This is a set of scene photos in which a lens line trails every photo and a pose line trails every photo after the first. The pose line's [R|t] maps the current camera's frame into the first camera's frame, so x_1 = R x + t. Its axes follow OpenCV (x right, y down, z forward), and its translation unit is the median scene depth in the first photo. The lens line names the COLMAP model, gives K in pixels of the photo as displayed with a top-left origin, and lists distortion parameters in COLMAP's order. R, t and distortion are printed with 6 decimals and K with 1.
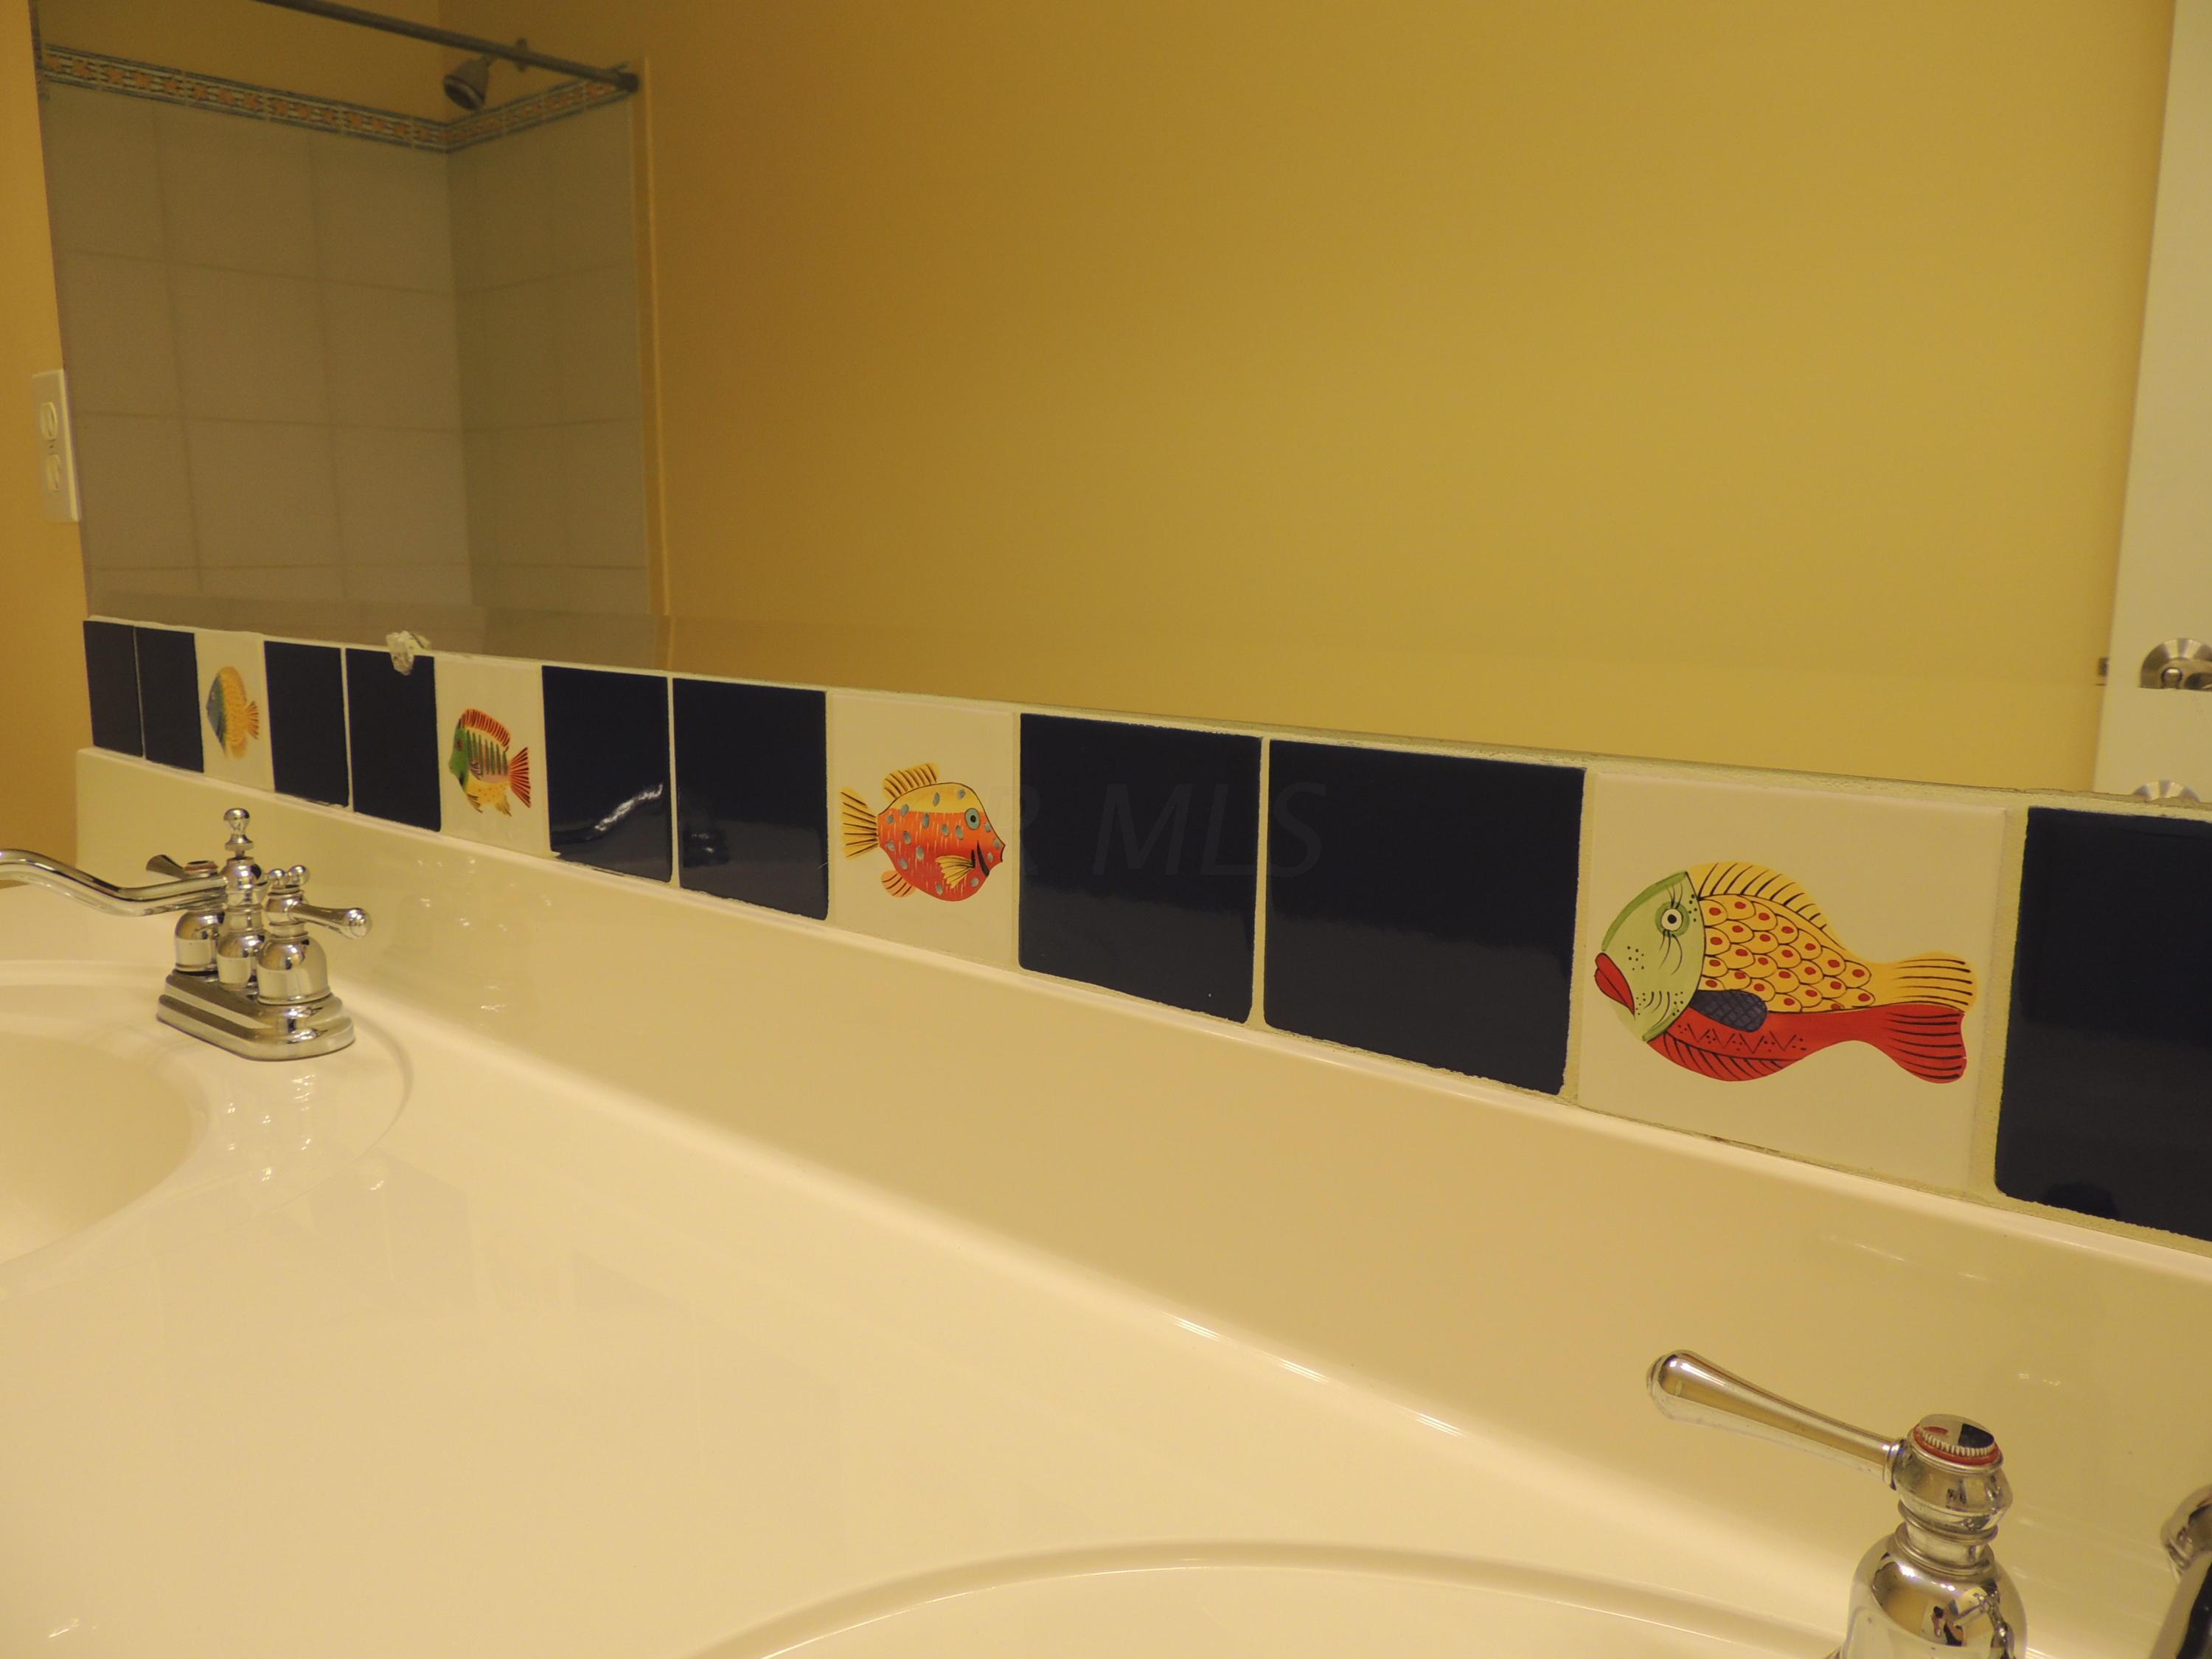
lens RADIAL K [[1512.6, 0, 1106.0], [0, 1512.6, 829.5], [0, 0, 1]] dist [-0.030974, -0.000268]
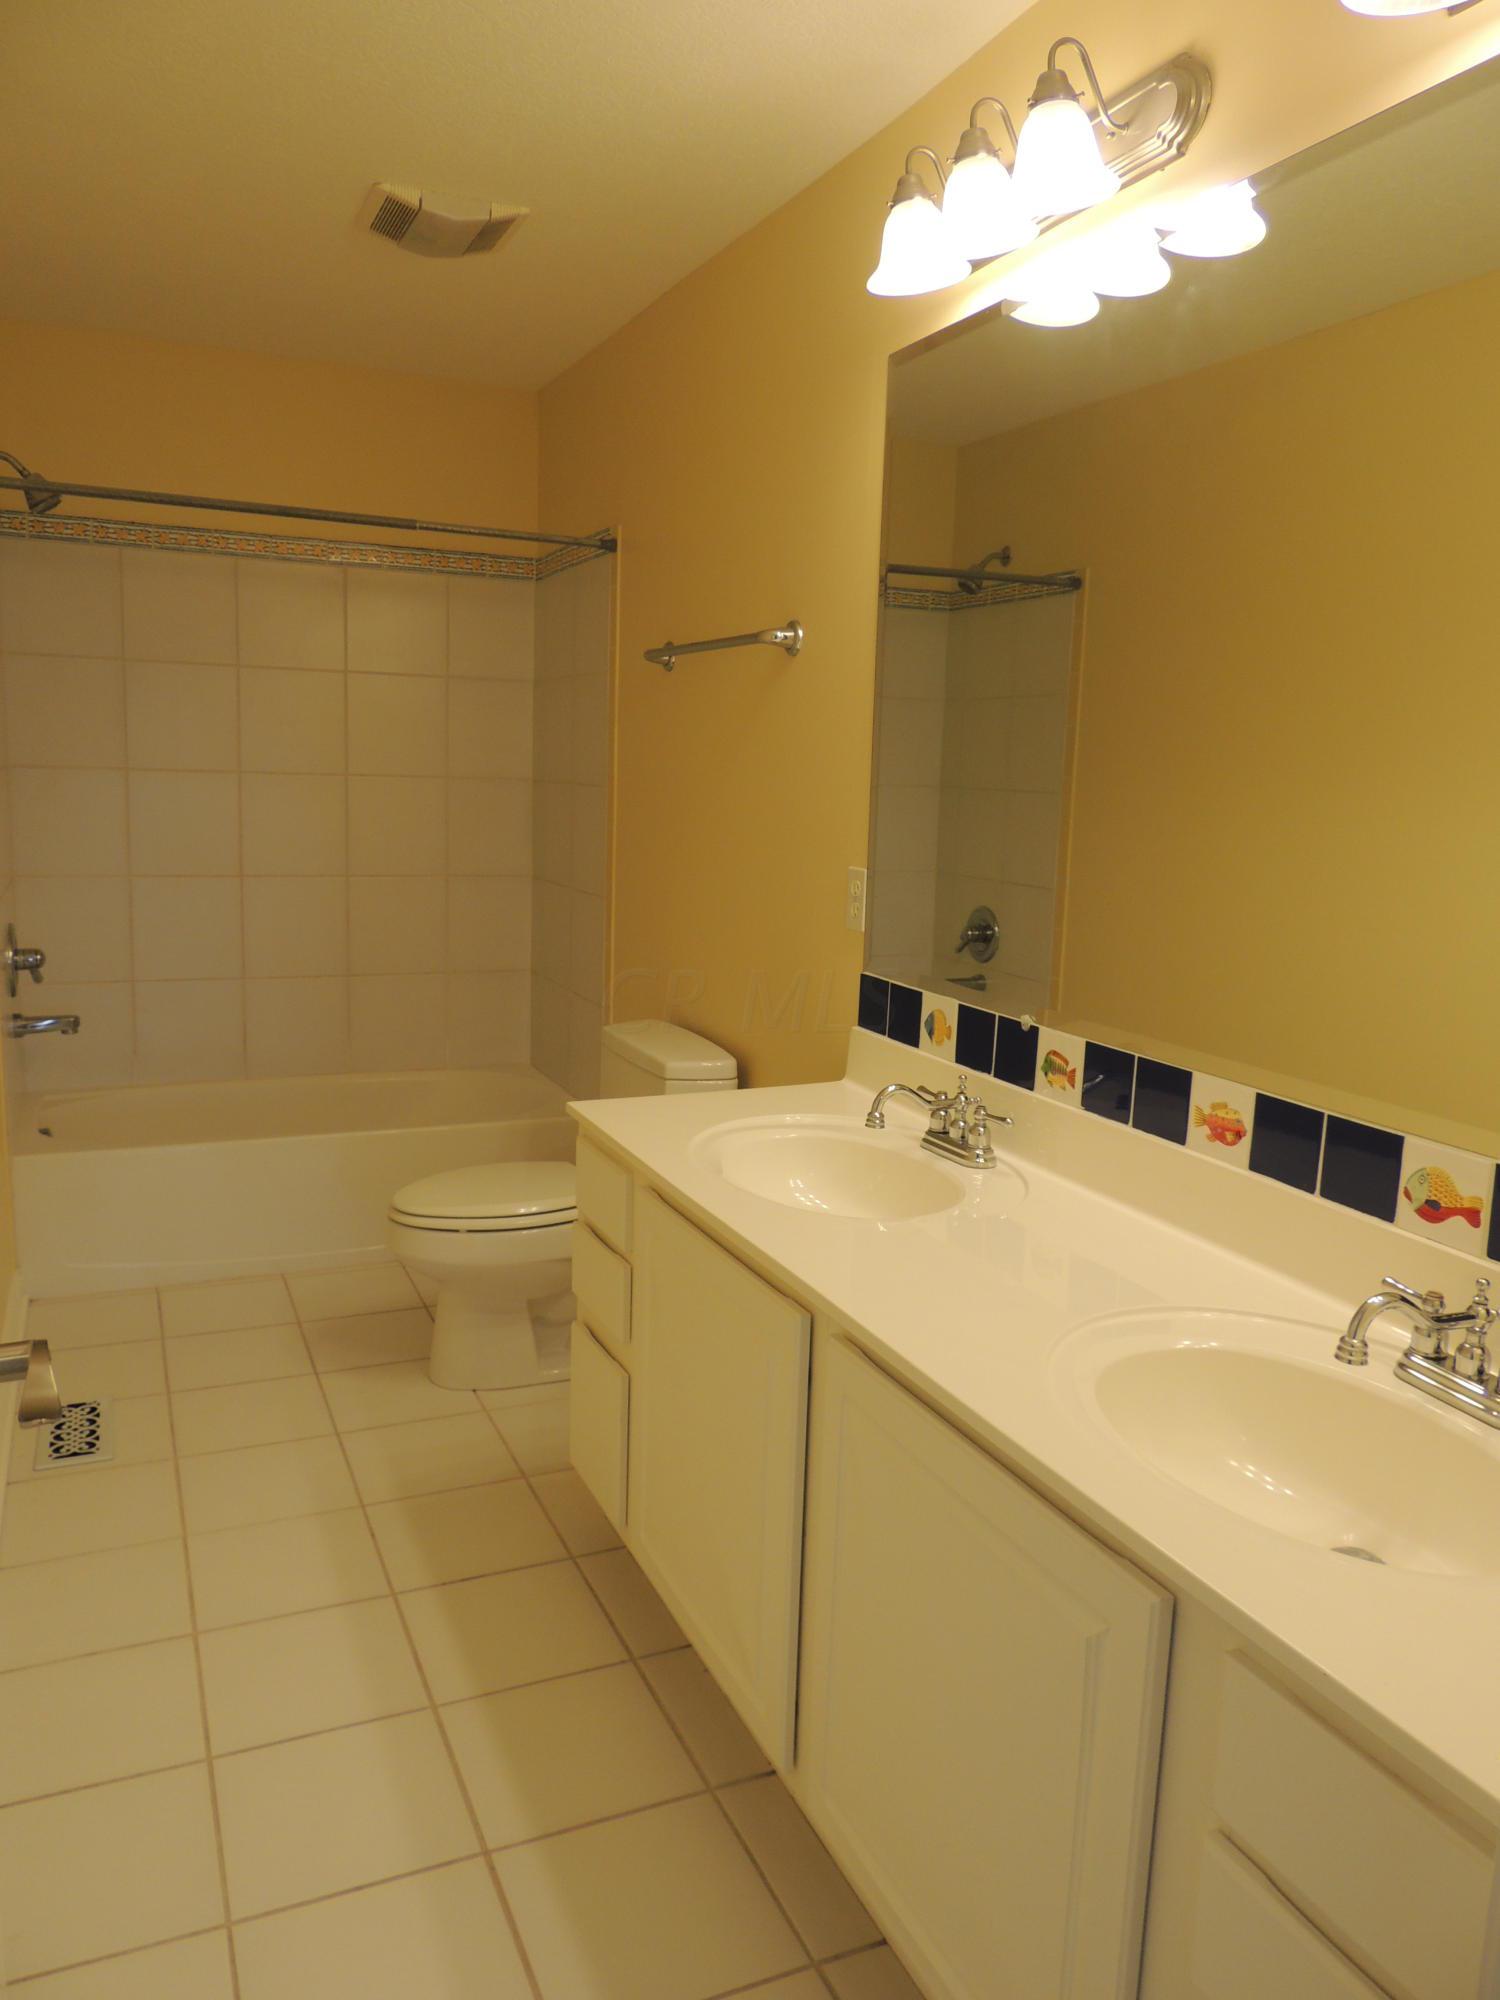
lens RADIAL K [[1473.4, 0, 750.0], [0, 1473.4, 1000.0], [0, 0, 1]] dist [0.028990, 0.003259]
pose [[0.903138, 0.090206, -0.419767, 0.200999], [-0.095861, 0.995365, 0.007652, -0.140432], [0.418511, 0.033329, 0.907600, -1.701555]]
